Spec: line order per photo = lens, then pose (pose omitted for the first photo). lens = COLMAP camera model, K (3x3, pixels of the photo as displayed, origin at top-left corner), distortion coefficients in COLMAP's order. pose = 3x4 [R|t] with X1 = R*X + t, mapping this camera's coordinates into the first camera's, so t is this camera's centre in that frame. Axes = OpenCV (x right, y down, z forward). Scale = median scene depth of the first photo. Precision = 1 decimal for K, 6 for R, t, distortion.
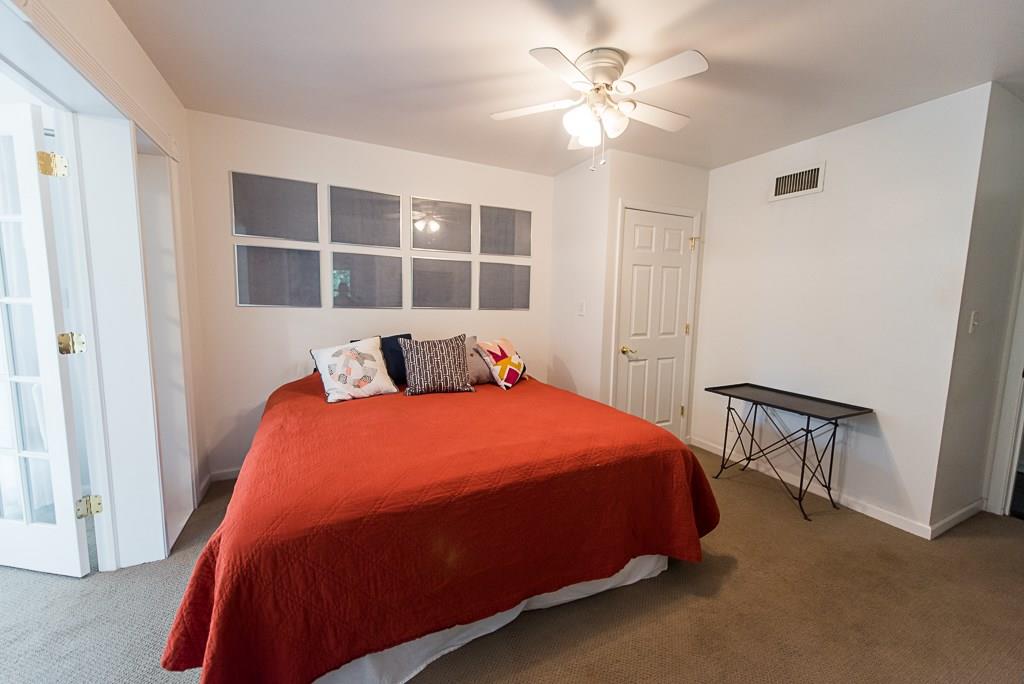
lens RADIAL K [[400.3, 0, 507.0], [0, 400.3, 339.3], [0, 0, 1]] dist [0.009361, -0.001208]
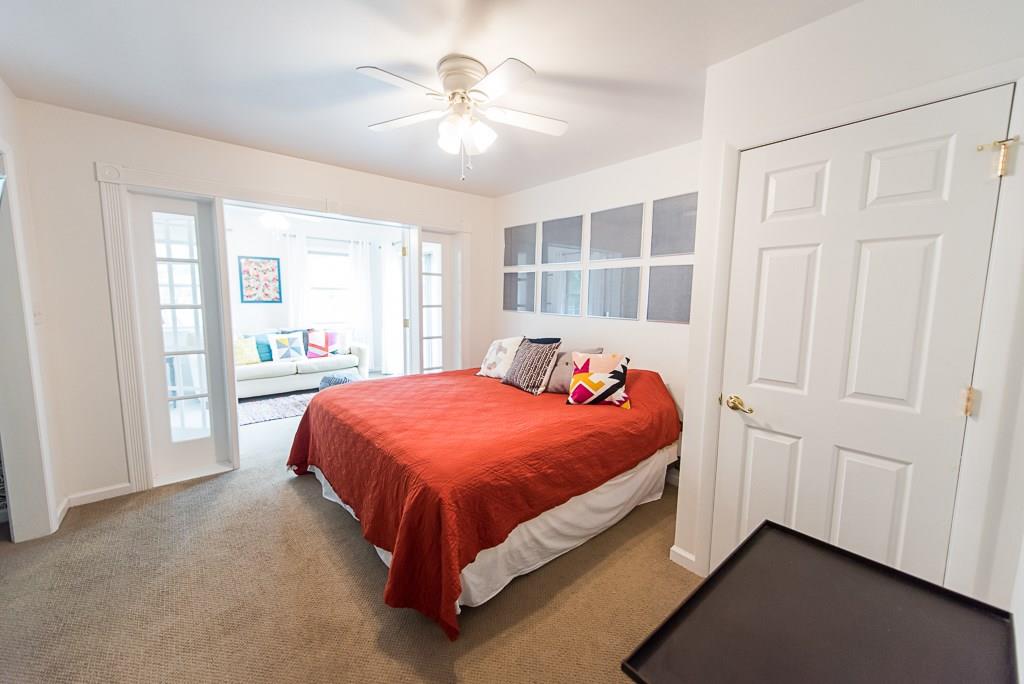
lens RADIAL K [[400.3, 0, 514.1], [0, 400.3, 338.6], [0, 0, 1]] dist [0.009361, -0.001208]
pose [[0.240212, 0.088319, -0.966694, 0.746208], [-0.111648, 0.991757, 0.062865, -0.063253], [0.964279, 0.092828, 0.248092, 0.546928]]
